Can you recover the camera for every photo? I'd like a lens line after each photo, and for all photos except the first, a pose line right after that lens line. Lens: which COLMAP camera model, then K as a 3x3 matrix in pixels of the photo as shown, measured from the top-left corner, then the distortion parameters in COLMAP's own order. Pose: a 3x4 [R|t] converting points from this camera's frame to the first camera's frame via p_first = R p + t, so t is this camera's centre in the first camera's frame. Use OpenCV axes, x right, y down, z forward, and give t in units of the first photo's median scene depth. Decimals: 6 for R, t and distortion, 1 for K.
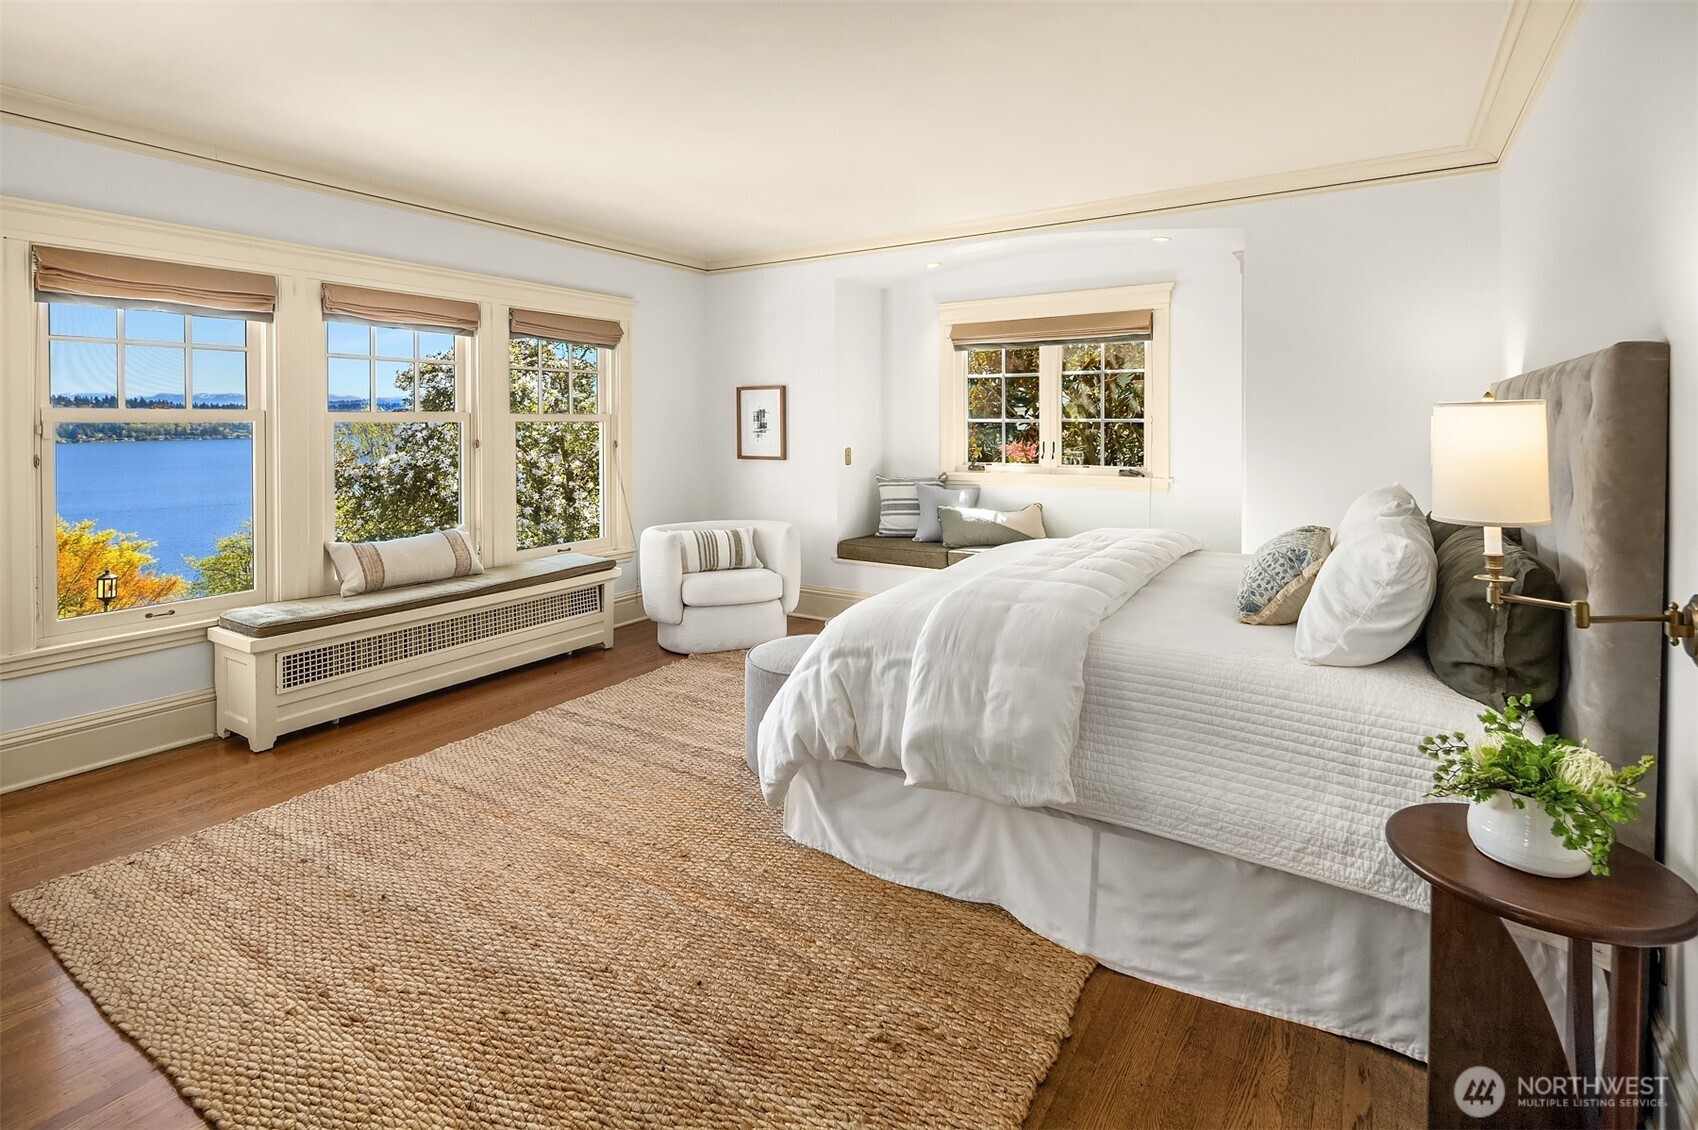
lens RADIAL K [[834.6, 0, 850.7], [0, 834.6, 519.5], [0, 0, 1]] dist [-0.001769, -0.000384]
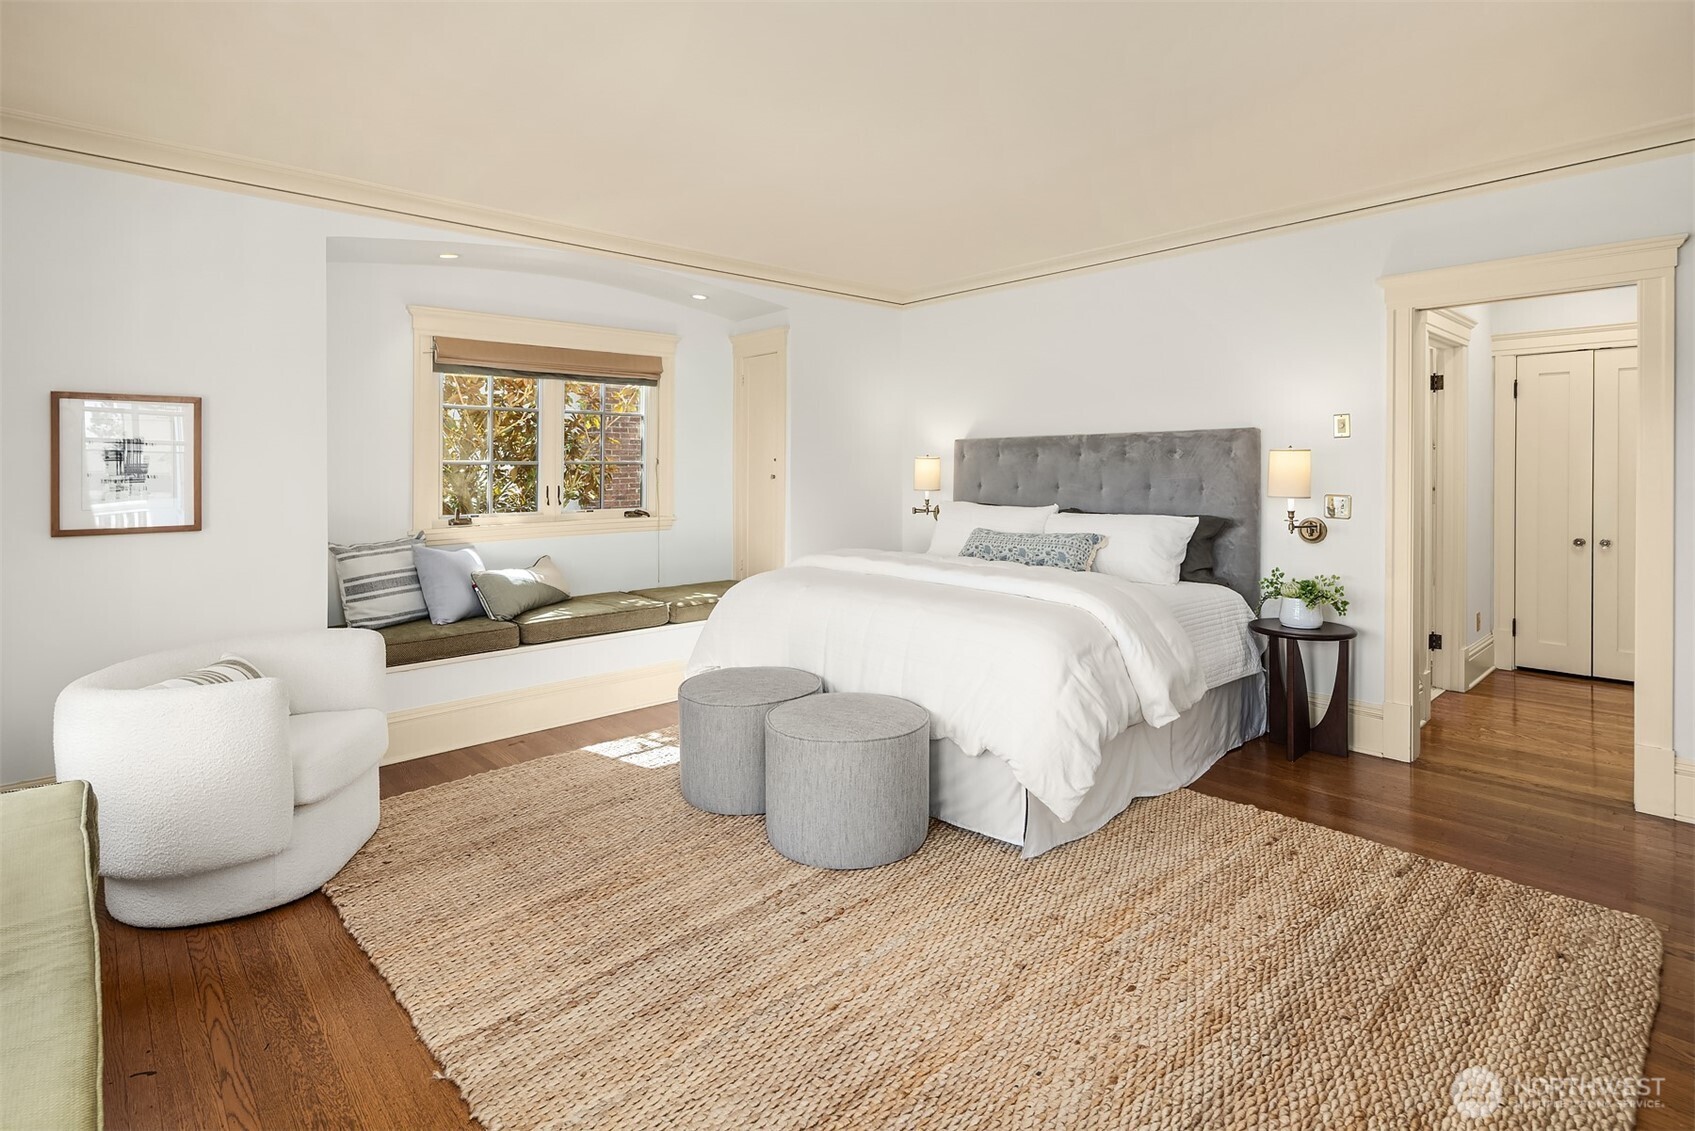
lens RADIAL K [[820.8, 0, 847.5], [0, 820.8, 565.5], [0, 0, 1]] dist [0.000304, 0.000217]
pose [[0.241361, -0.115497, 0.963538, -0.519815], [0.117232, 0.989091, 0.089194, -0.046836], [-0.963328, 0.091429, 0.252268, 0.449718]]
